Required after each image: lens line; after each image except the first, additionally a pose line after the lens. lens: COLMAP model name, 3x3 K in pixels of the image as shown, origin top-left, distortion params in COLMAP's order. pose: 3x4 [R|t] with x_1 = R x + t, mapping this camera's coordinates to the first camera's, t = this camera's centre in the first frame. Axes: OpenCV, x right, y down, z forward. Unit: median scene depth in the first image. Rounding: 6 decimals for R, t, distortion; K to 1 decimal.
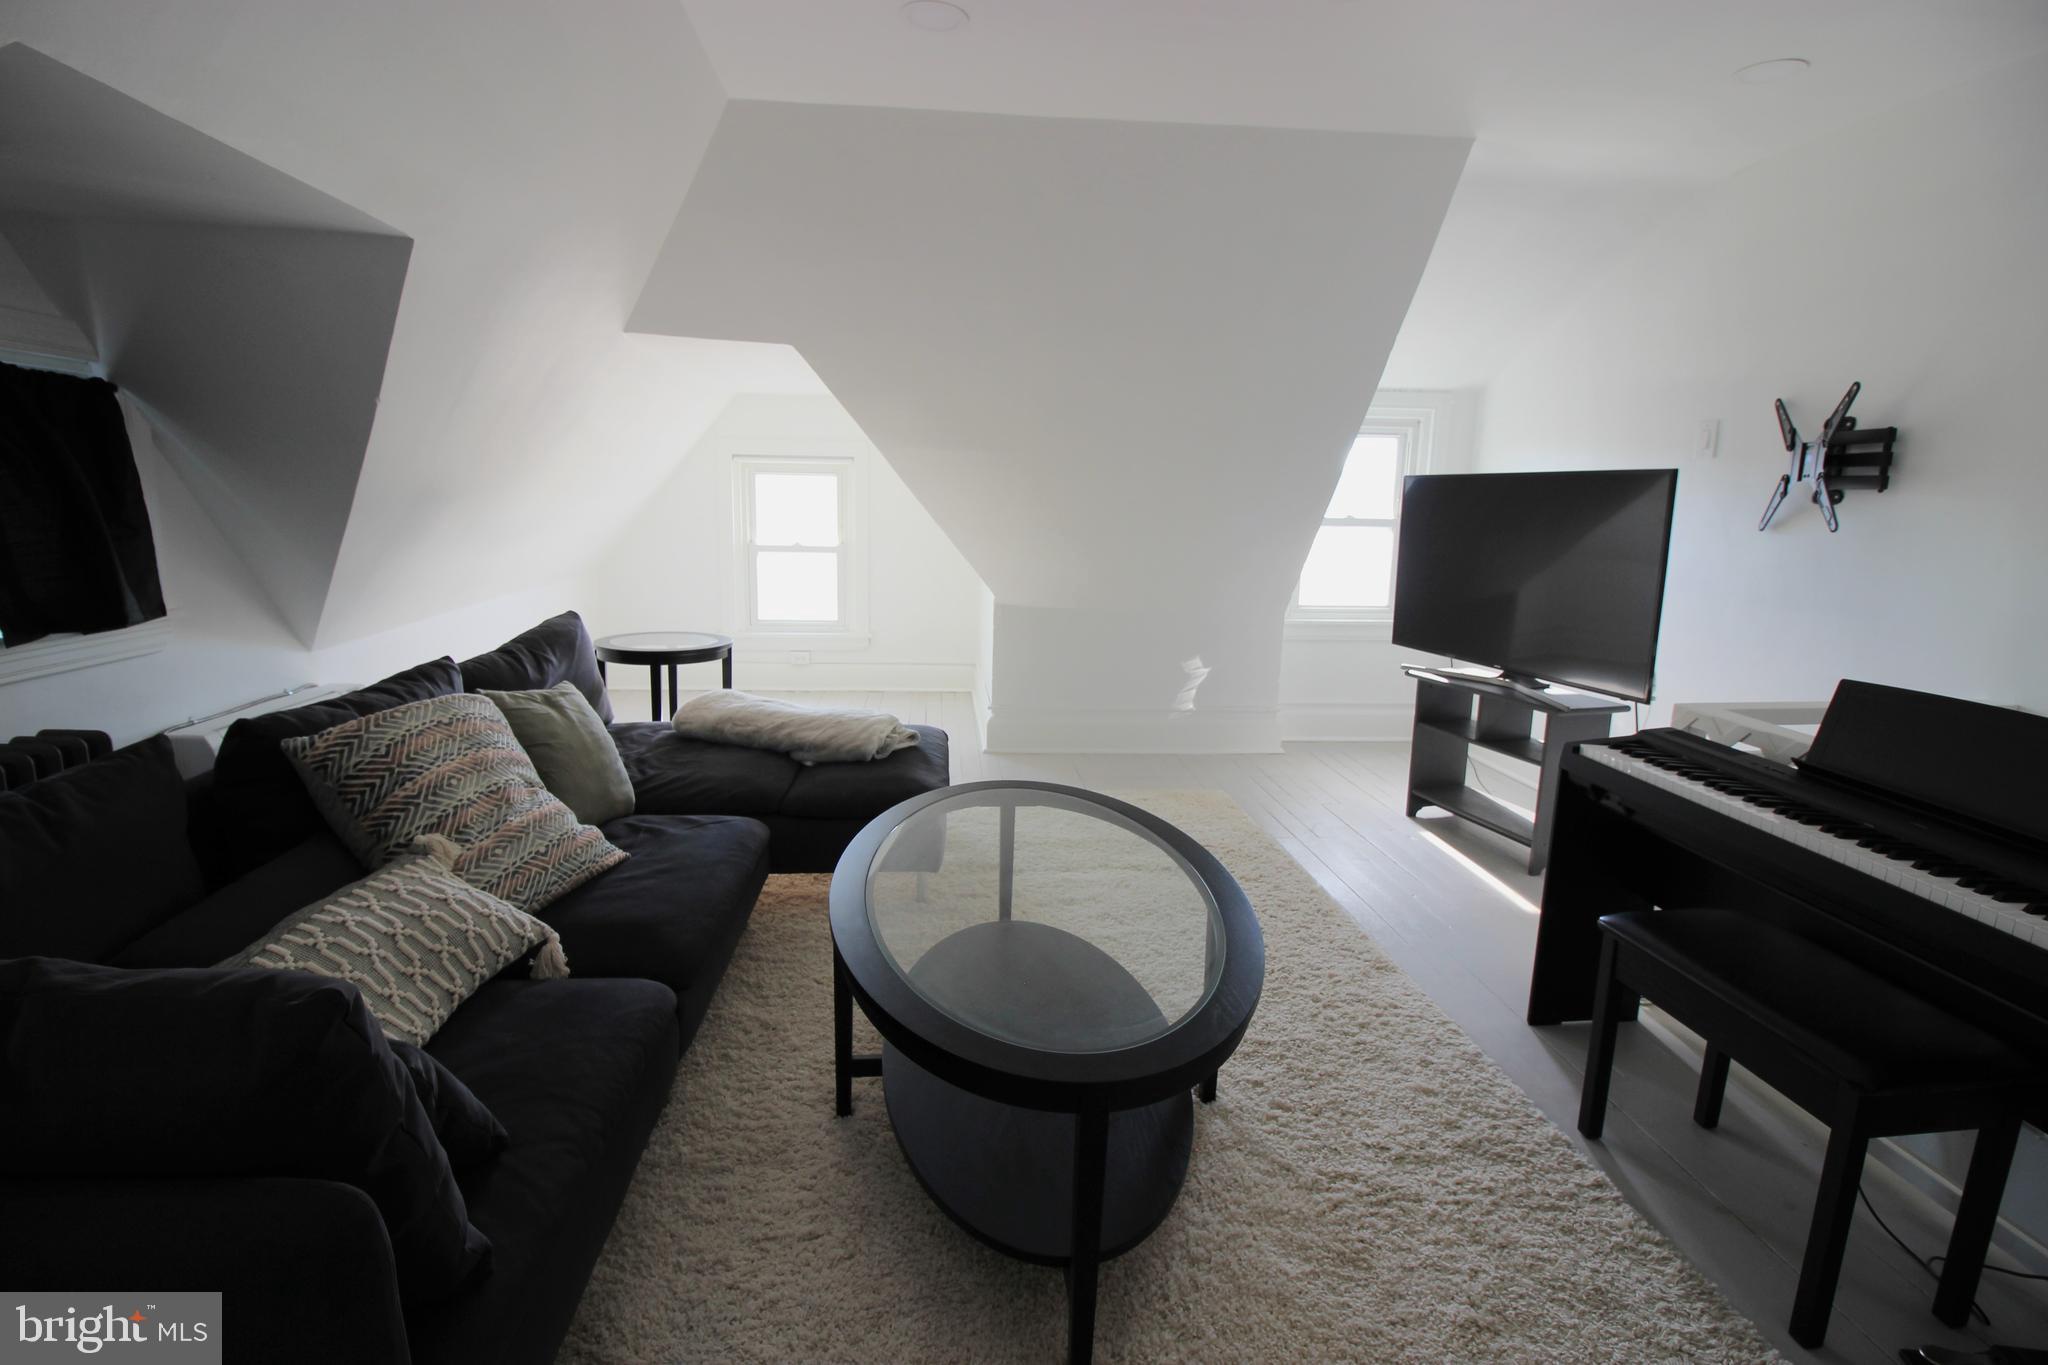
lens RADIAL K [[941.0, 0, 1019.0], [0, 941.0, 681.4], [0, 0, 1]] dist [-0.016274, -0.004544]
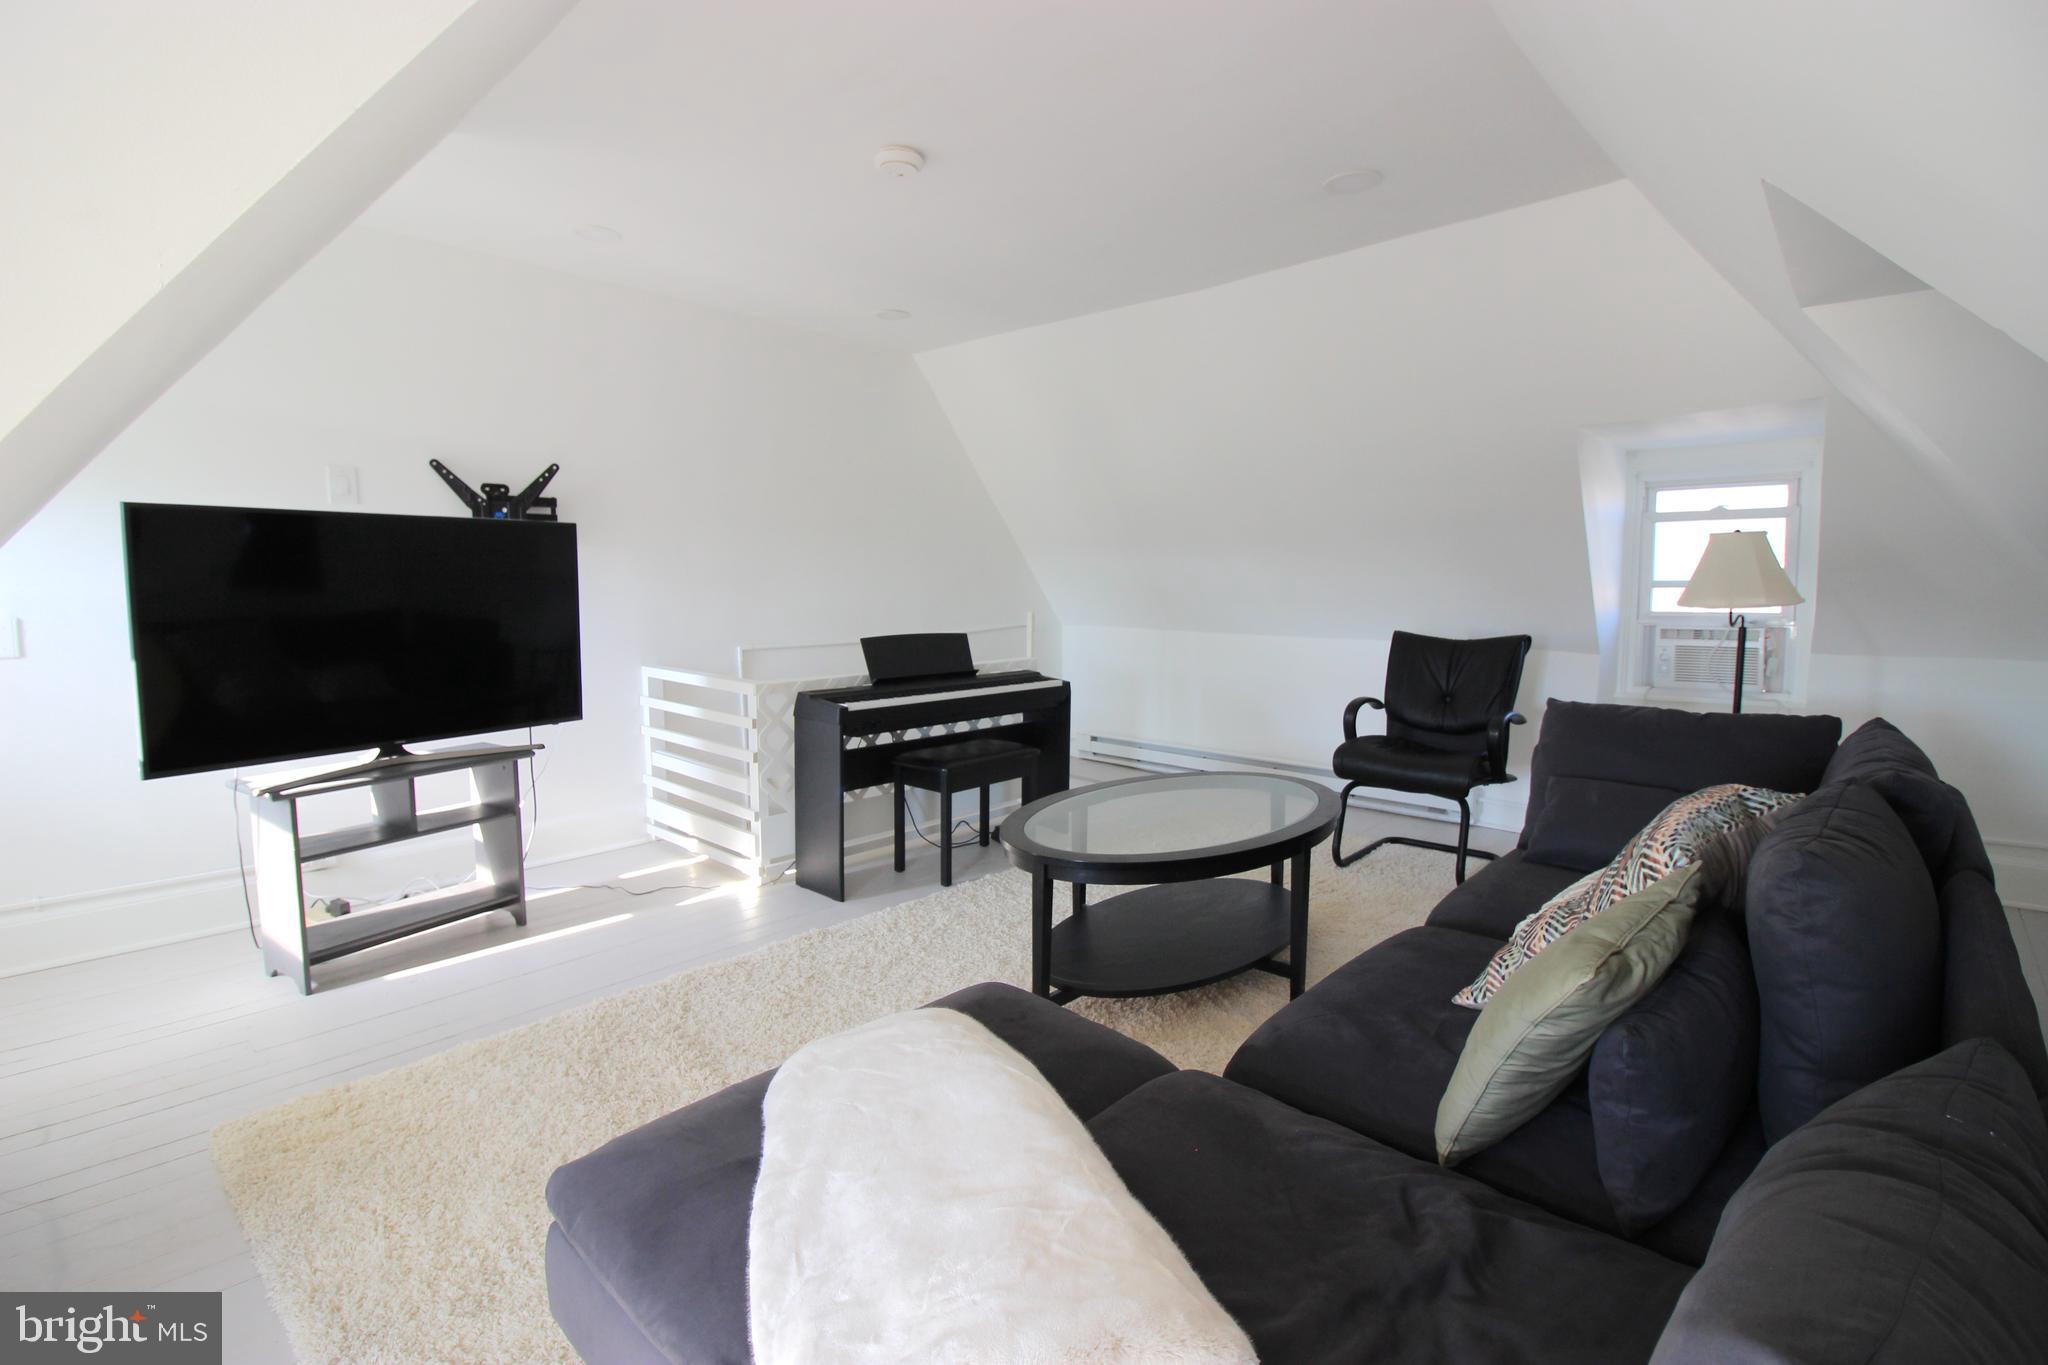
lens RADIAL K [[941.0, 0, 1024.4], [0, 941.0, 677.8], [0, 0, 1]] dist [-0.016274, -0.004544]
pose [[-0.676769, -0.095101, 0.730027, -0.569703], [0.128912, 0.960992, 0.244696, -0.244827], [-0.724821, 0.259711, -0.638110, 1.335112]]
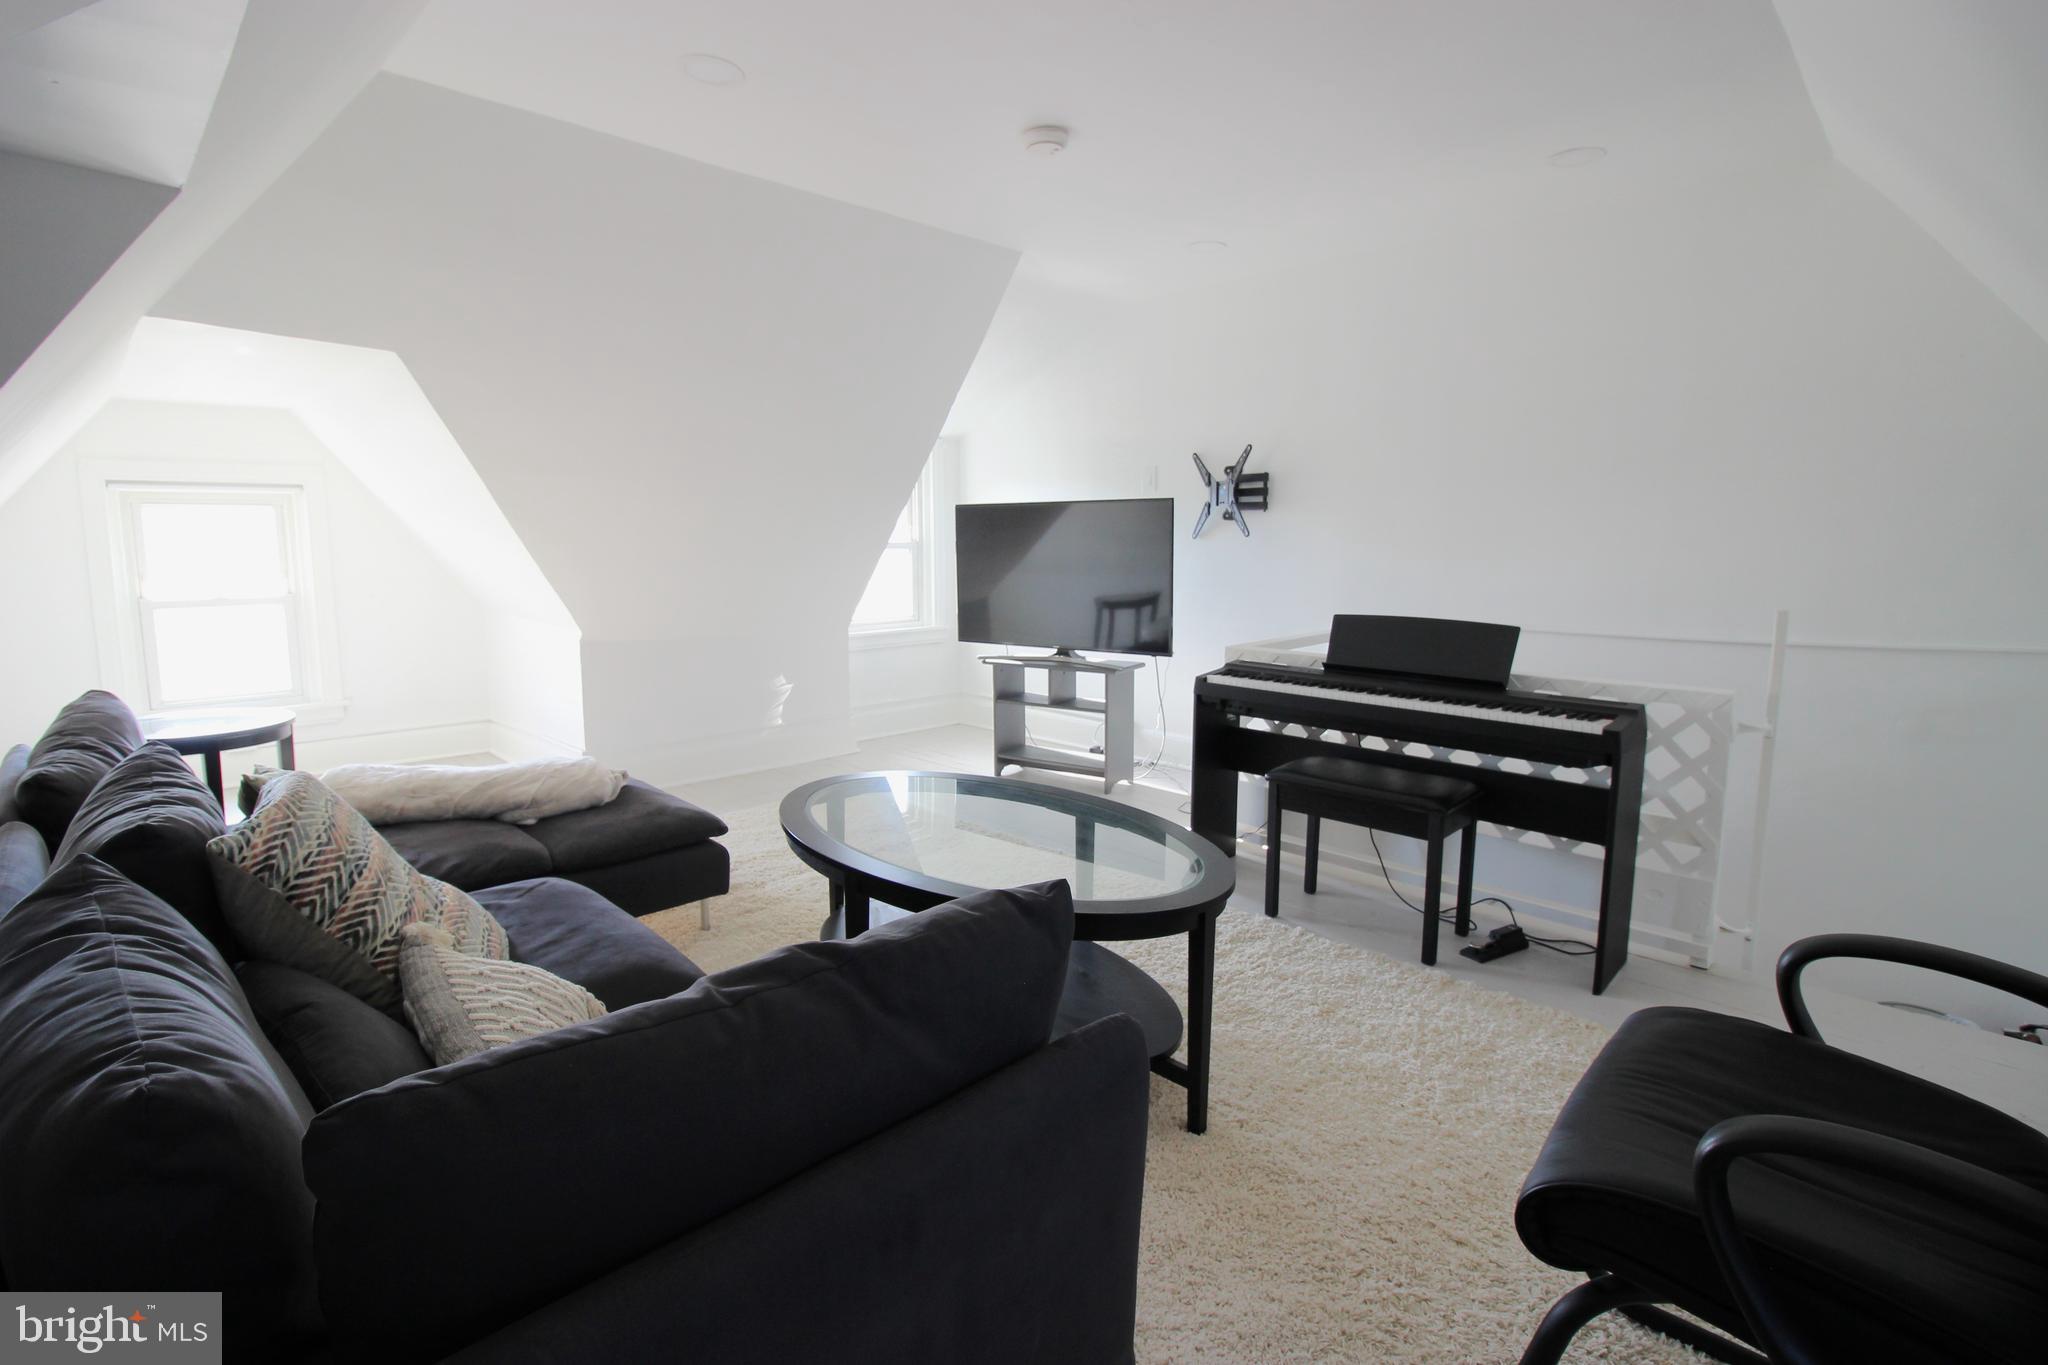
lens RADIAL K [[941.0, 0, 1027.6], [0, 941.0, 677.3], [0, 0, 1]] dist [-0.016274, -0.004544]
pose [[0.764493, -0.114354, 0.634408, -0.443554], [0.140350, 0.990058, 0.009333, 0.010275], [-0.629168, 0.081904, 0.772942, 0.001125]]
